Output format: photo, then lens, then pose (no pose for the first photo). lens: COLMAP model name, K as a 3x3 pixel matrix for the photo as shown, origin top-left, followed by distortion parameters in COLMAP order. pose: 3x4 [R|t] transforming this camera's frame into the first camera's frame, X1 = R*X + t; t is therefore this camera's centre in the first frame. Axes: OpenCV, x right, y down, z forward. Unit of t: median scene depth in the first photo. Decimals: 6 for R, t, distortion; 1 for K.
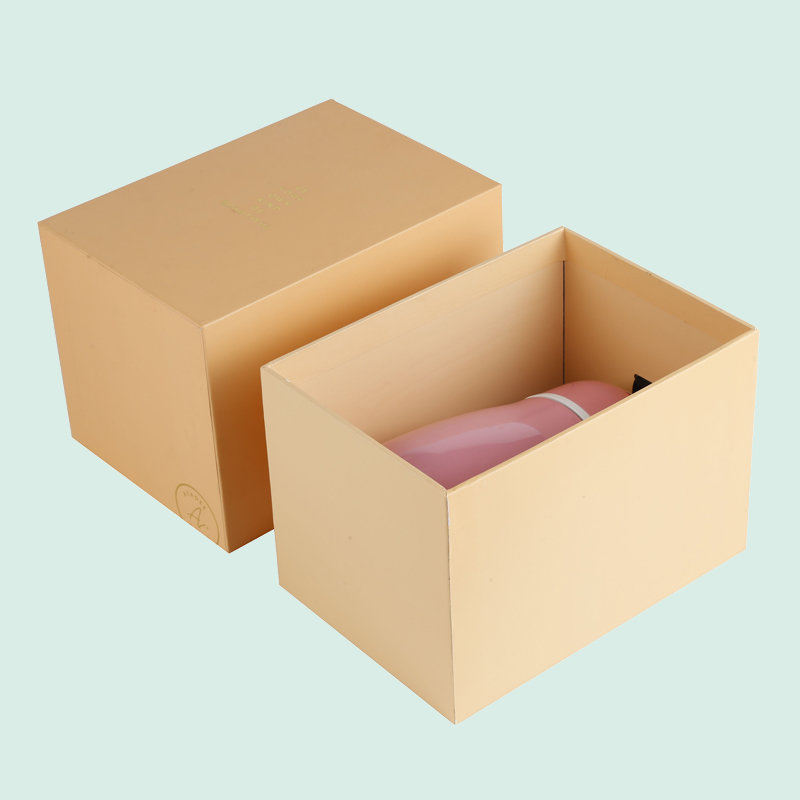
lens RADIAL K [[1982.8, 0, 400.0], [0, 1982.8, 400.0], [0, 0, 1]] dist [0.000257, -0.072498]
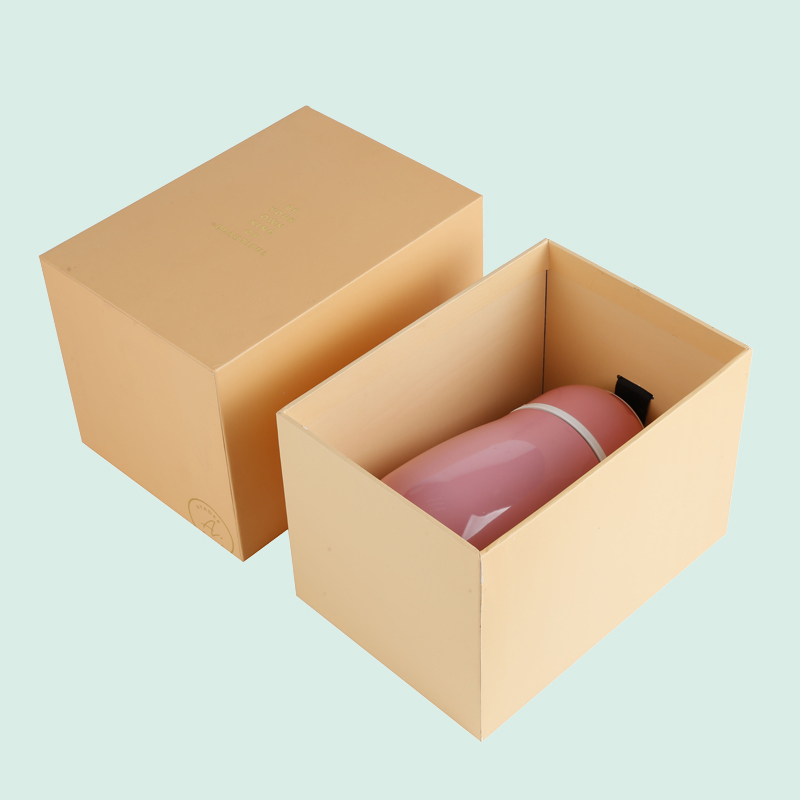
lens RADIAL K [[1558.0, 0, 400.0], [0, 1558.0, 400.0], [0, 0, 1]] dist [-0.004847, 0.028351]
pose [[0.996868, -0.051689, 0.059849, -0.049009], [0.044948, 0.993029, 0.108965, -0.096856], [-0.065064, -0.105934, 0.992242, 0.179588]]
